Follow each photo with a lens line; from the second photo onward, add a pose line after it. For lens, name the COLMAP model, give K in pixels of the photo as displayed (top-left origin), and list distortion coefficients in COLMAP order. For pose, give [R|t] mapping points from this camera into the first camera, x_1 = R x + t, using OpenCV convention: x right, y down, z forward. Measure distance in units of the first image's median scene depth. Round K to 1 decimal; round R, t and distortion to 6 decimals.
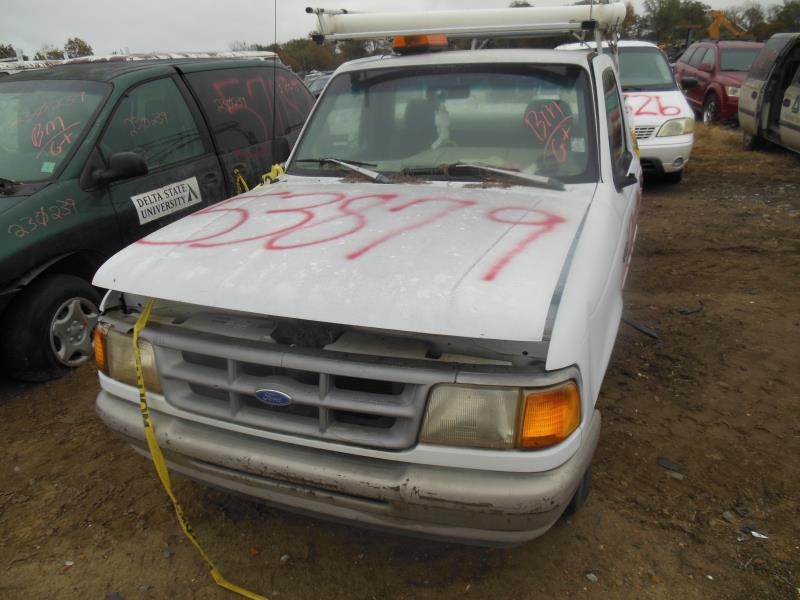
lens RADIAL K [[611.4, 0, 394.3], [0, 611.4, 302.9], [0, 0, 1]] dist [-0.054244, 0.079803]
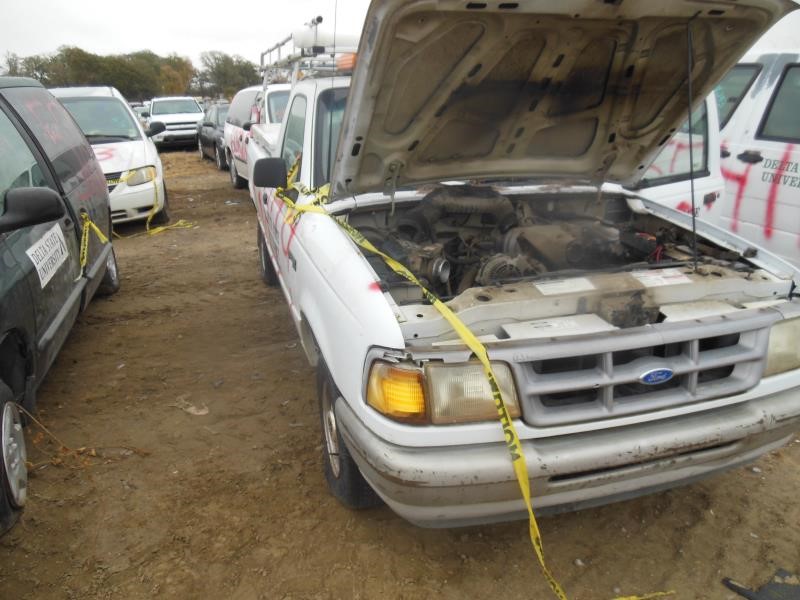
lens RADIAL K [[611.4, 0, 398.1], [0, 611.4, 305.8], [0, 0, 1]] dist [-0.054244, 0.079803]
pose [[0.790904, -0.164066, 0.589536, -0.964205], [0.204719, 0.978818, -0.002242, -0.041905], [-0.576681, 0.122462, 0.807739, 0.349986]]
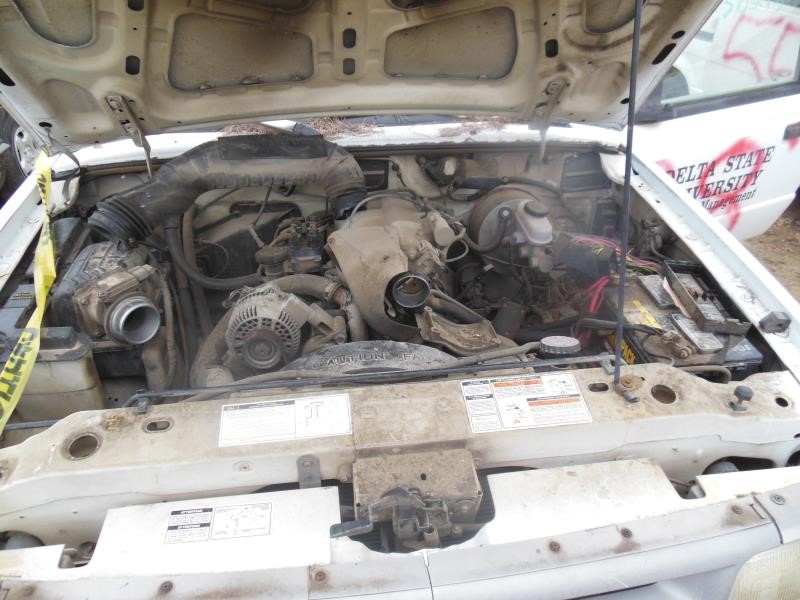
lens RADIAL K [[611.4, 0, 396.2], [0, 611.4, 308.3], [0, 0, 1]] dist [-0.054244, 0.079803]
pose [[0.881008, -0.214494, 0.421683, -0.294187], [0.149333, 0.971830, 0.182336, -0.167521], [-0.448914, -0.097668, 0.888221, 0.541115]]
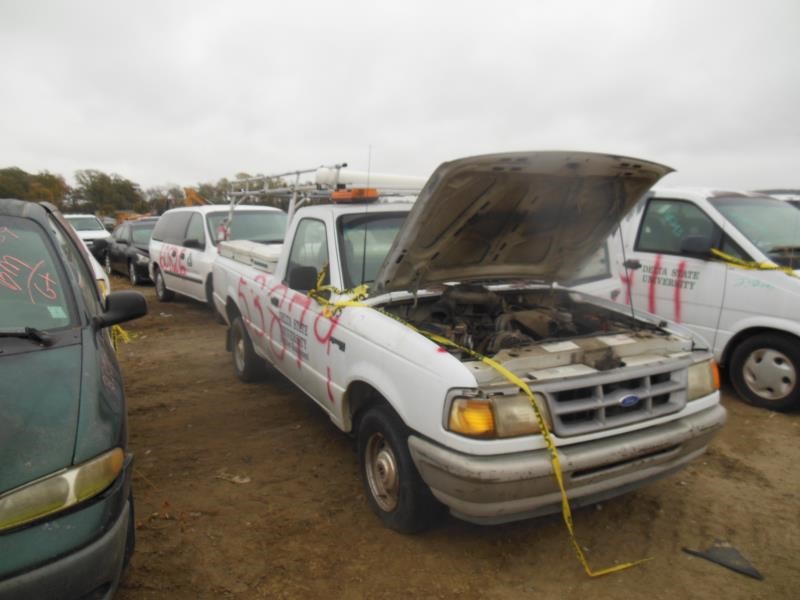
lens RADIAL K [[611.4, 0, 399.9], [0, 611.4, 301.4], [0, 0, 1]] dist [-0.054244, 0.079803]
pose [[0.657242, -0.064552, 0.750910, -1.485414], [0.257158, 0.955742, -0.142921, -0.014817], [-0.708451, 0.287036, 0.644754, 0.289195]]
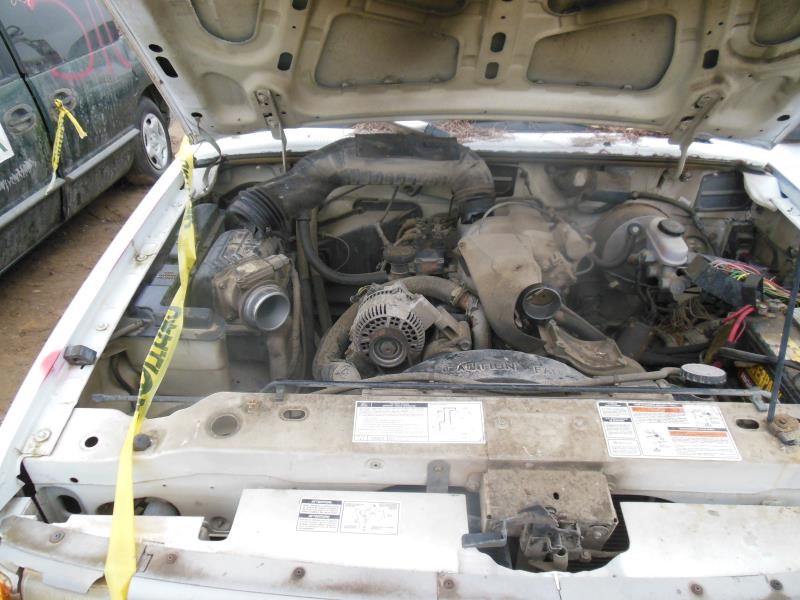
lens RADIAL K [[611.4, 0, 394.5], [0, 611.4, 307.9], [0, 0, 1]] dist [-0.054244, 0.079803]
pose [[0.944265, -0.131842, 0.301632, -0.334189], [0.084761, 0.982775, 0.164221, -0.175388], [-0.318088, -0.129501, 0.939175, 0.562692]]
